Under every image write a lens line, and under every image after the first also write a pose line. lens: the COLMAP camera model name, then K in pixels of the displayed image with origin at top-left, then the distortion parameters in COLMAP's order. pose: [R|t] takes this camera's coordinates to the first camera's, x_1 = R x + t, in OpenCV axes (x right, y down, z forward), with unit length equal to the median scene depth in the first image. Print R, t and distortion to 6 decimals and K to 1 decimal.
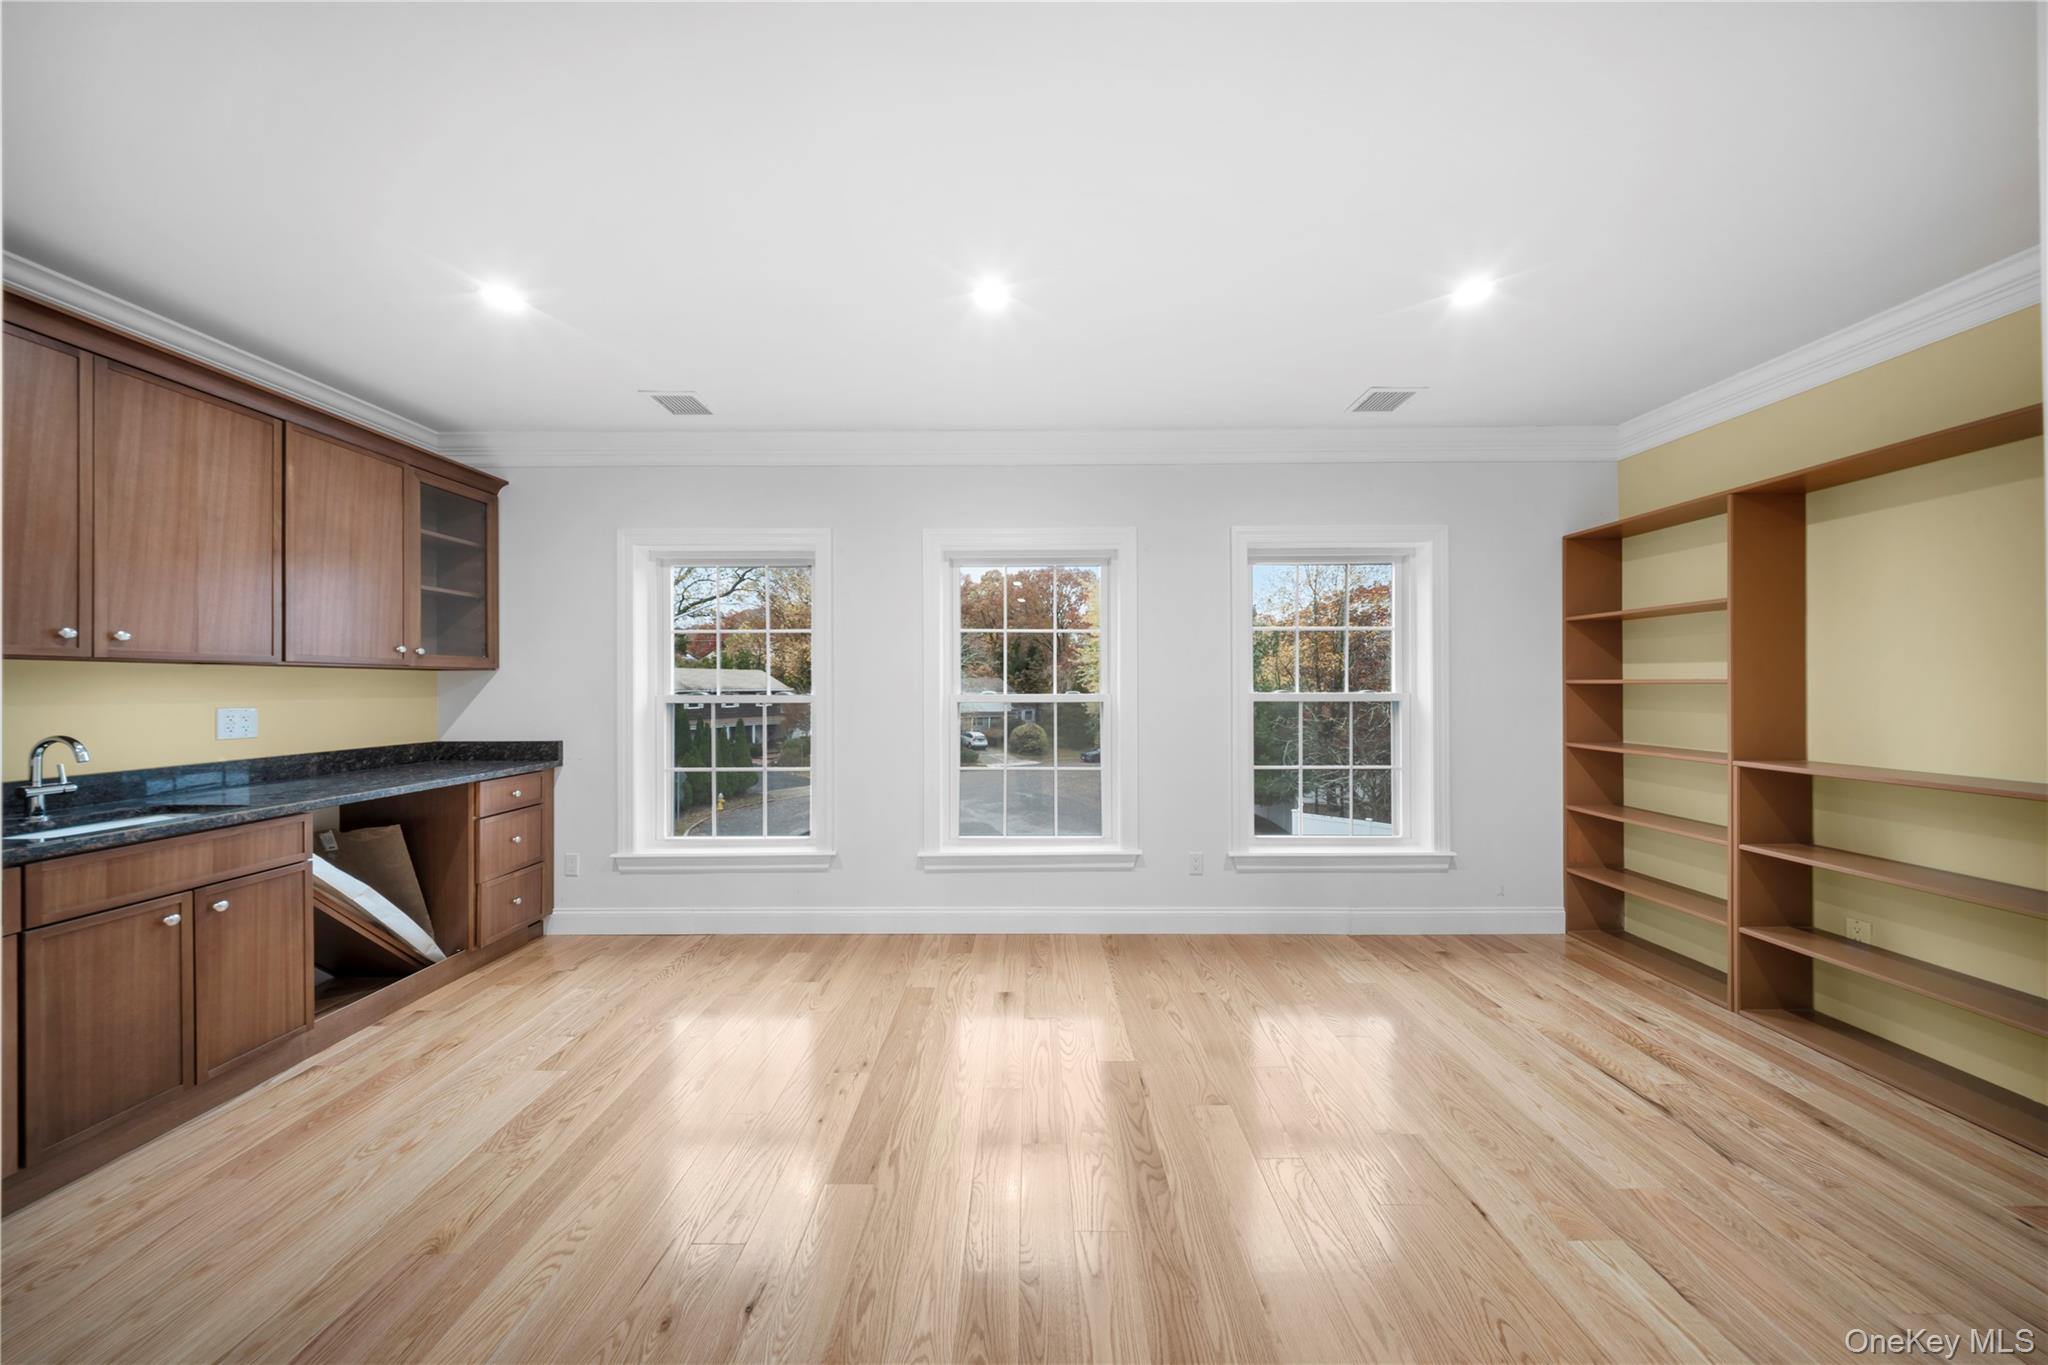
lens RADIAL K [[603.8, 0, 1038.9], [0, 603.8, 686.3], [0, 0, 1]] dist [0.001308, -0.000908]
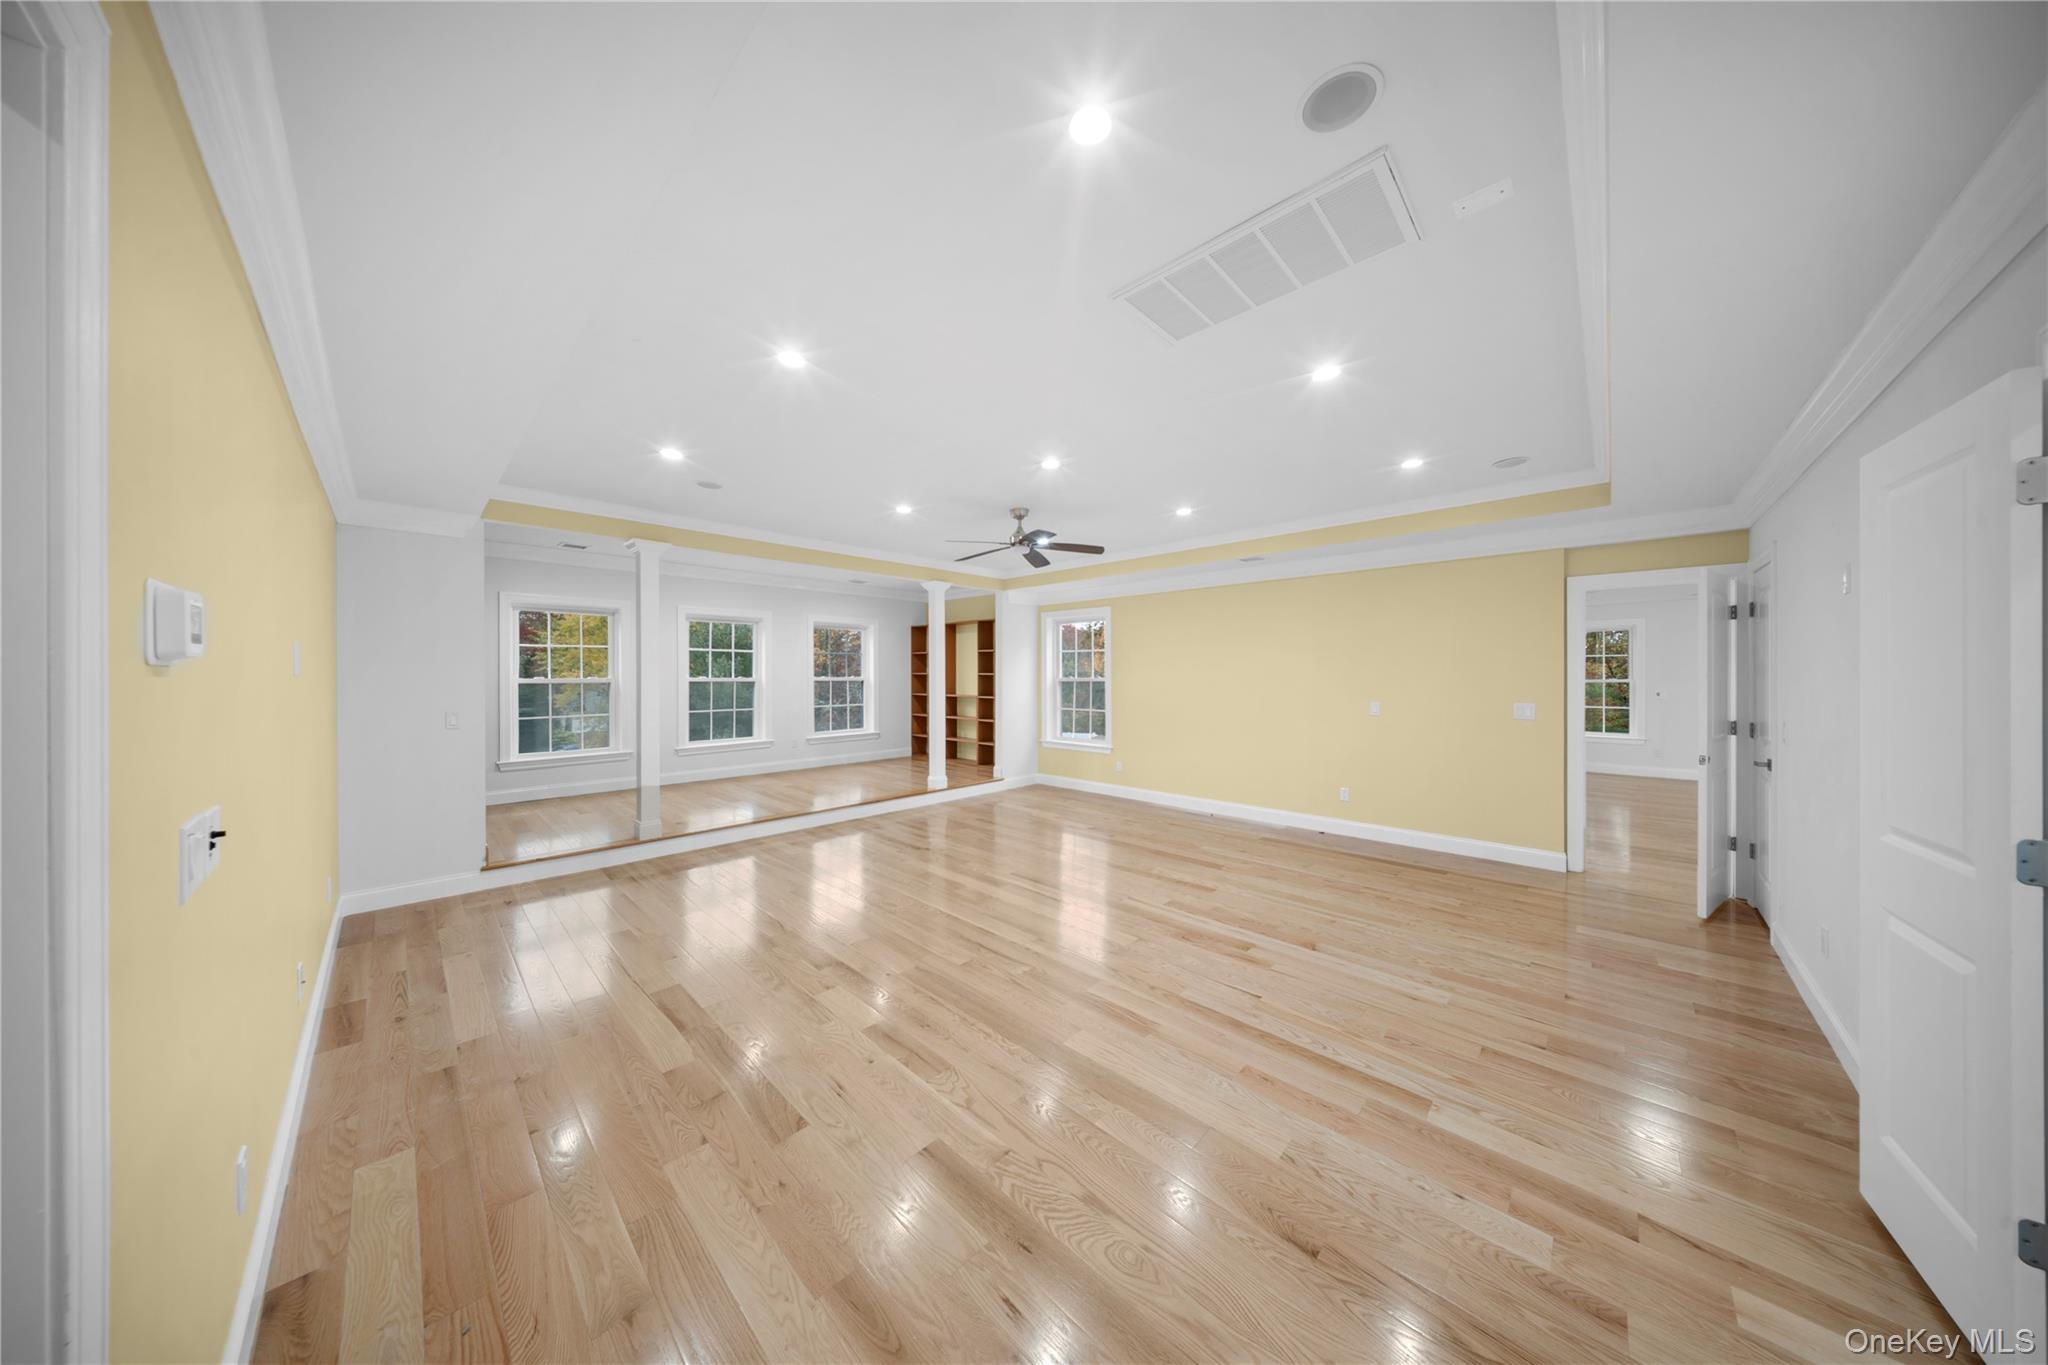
lens RADIAL K [[603.8, 0, 1025.1], [0, 603.8, 675.6], [0, 0, 1]] dist [0.001308, -0.000908]
pose [[0.689331, 0.001213, 0.724446, -0.957900], [-0.003511, 0.999992, 0.001667, -0.004730], [-0.724438, -0.003692, 0.689330, -1.536114]]
